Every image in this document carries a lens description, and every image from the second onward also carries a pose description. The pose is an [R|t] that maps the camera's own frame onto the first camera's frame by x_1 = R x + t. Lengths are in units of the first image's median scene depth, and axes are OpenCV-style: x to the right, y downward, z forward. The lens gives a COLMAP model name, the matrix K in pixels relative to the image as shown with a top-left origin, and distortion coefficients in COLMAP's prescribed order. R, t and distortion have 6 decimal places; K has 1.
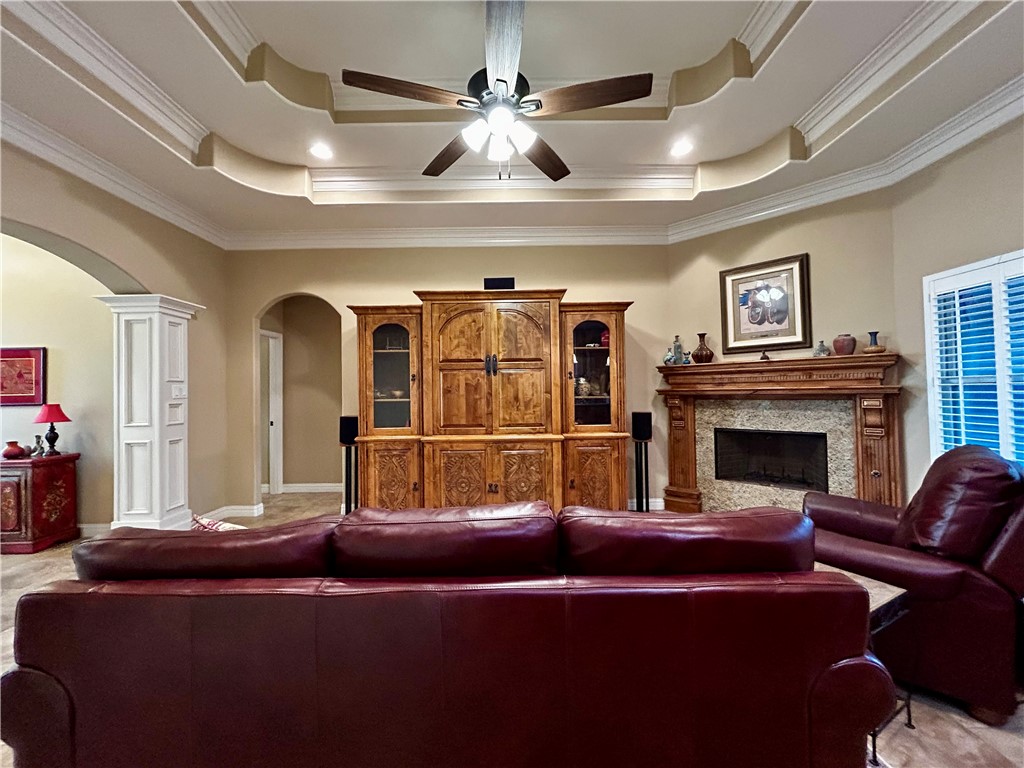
lens RADIAL K [[411.0, 0, 511.5], [0, 411.0, 383.4], [0, 0, 1]] dist [0.000639, -0.000375]
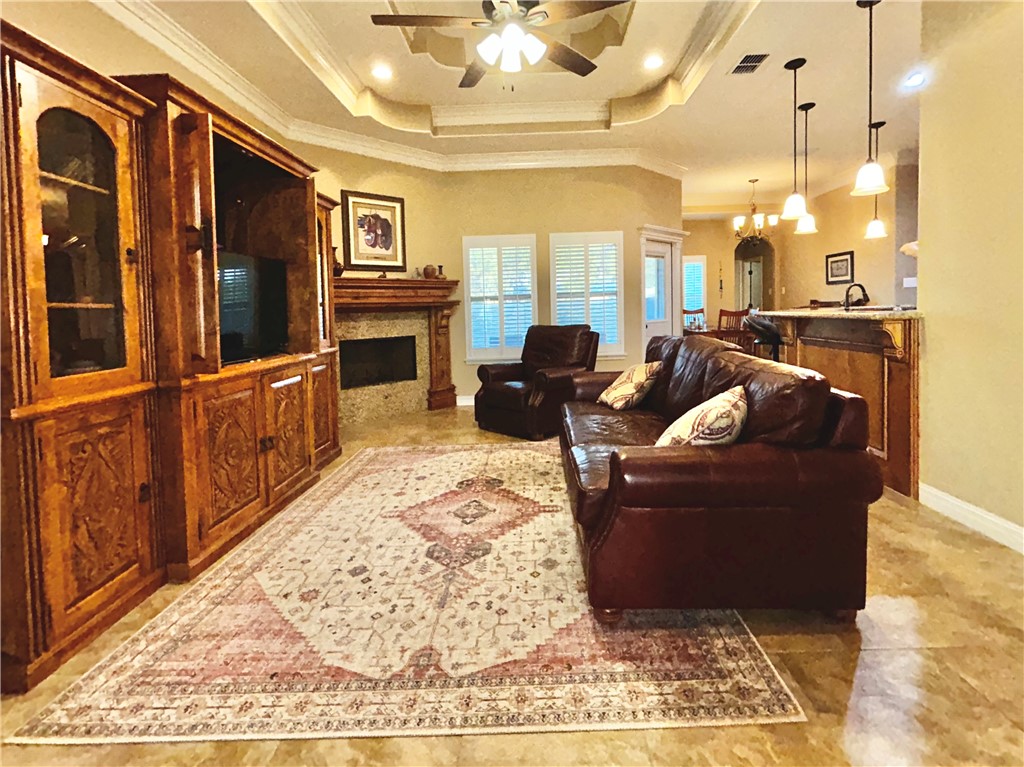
lens RADIAL K [[482.4, 0, 520.6], [0, 482.4, 324.0], [0, 0, 1]] dist [-0.001443, 0.000021]
pose [[0.026020, -0.015681, 0.999538, -0.780598], [0.005805, 0.999862, 0.015535, 0.056514], [-0.999645, 0.005398, 0.026107, 0.575238]]
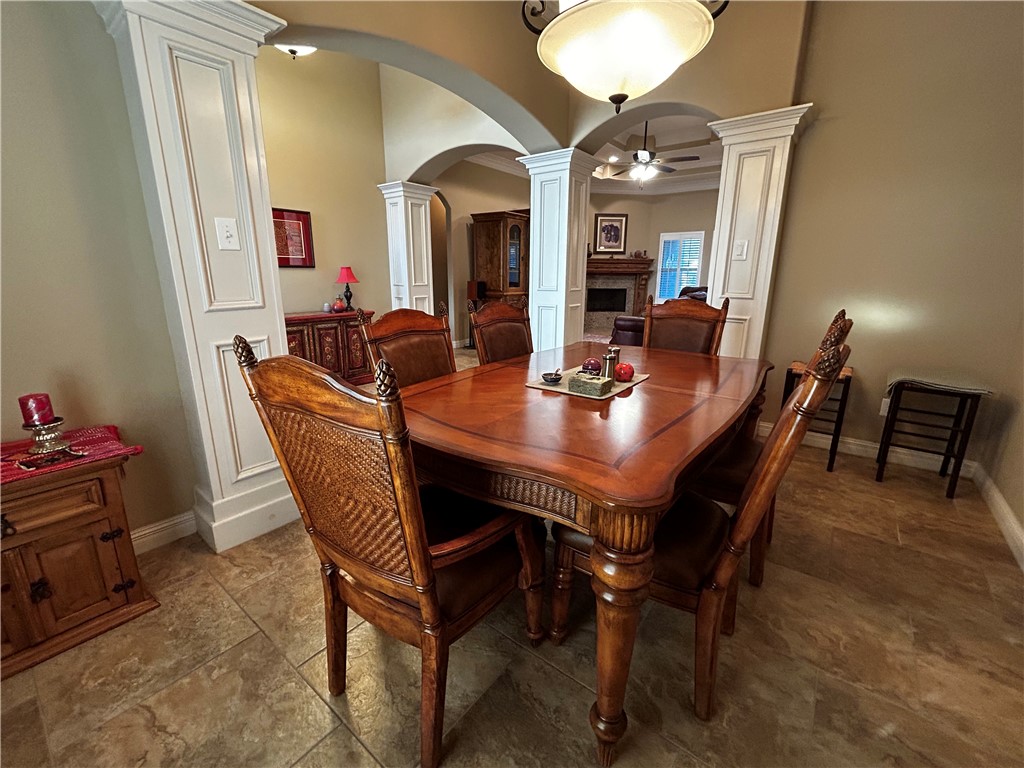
lens RADIAL K [[441.8, 0, 508.5], [0, 441.8, 381.2], [0, 0, 1]] dist [-0.000020, 0.000025]
pose [[0.614923, -0.164976, 0.771137, -1.868068], [-0.034539, 0.971299, 0.235341, 0.054462], [-0.787830, -0.171351, 0.591576, -0.166784]]
